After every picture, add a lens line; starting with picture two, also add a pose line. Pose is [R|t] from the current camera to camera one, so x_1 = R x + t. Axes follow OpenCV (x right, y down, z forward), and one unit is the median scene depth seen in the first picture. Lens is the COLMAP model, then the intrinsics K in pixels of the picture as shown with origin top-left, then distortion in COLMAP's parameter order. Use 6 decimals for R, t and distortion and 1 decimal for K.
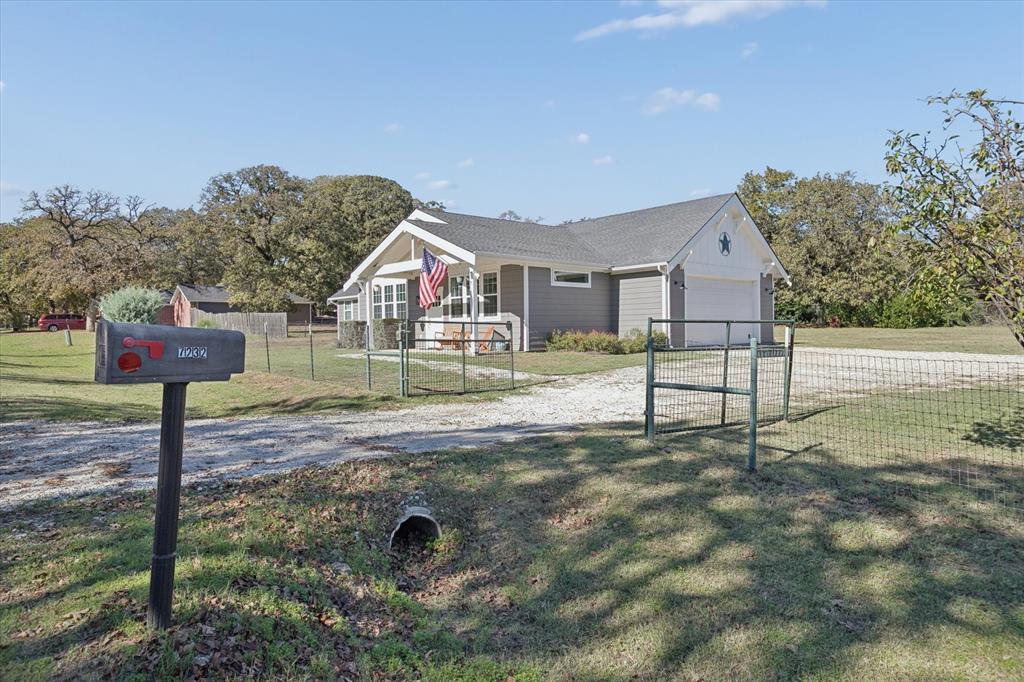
lens RADIAL K [[529.4, 0, 513.0], [0, 529.4, 333.9], [0, 0, 1]] dist [-0.000638, 0.000786]
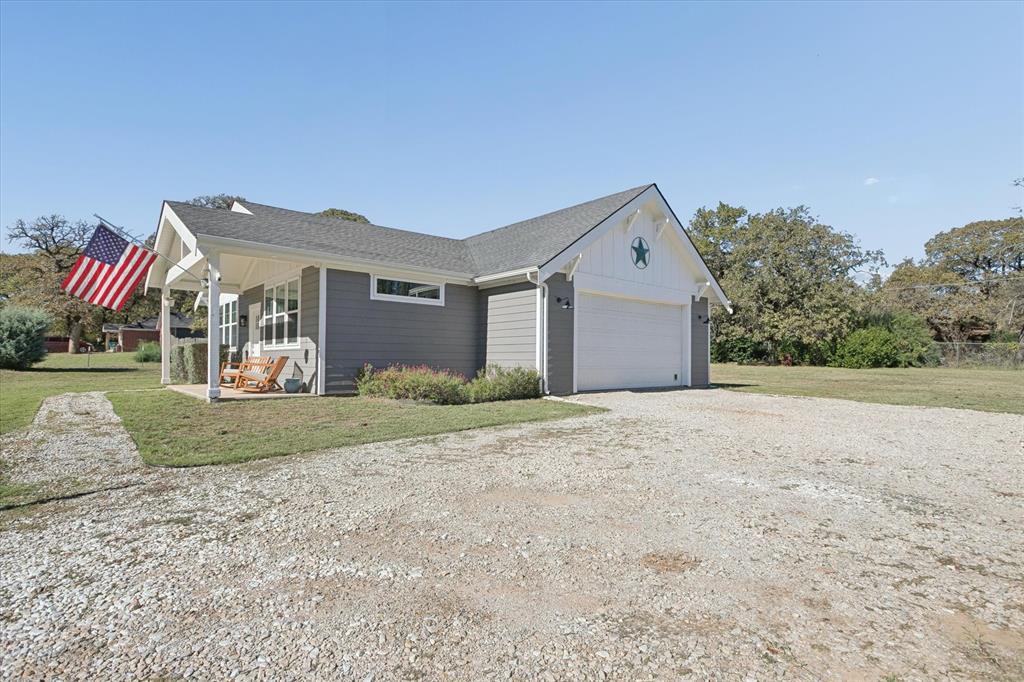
lens RADIAL K [[467.3, 0, 495.5], [0, 467.3, 354.5], [0, 0, 1]] dist [-0.015083, 0.000086]
pose [[0.999671, 0.021796, -0.013539, 0.092645], [-0.022066, 0.999555, -0.020095, -0.004291], [0.013095, 0.020387, 0.999706, 0.152980]]
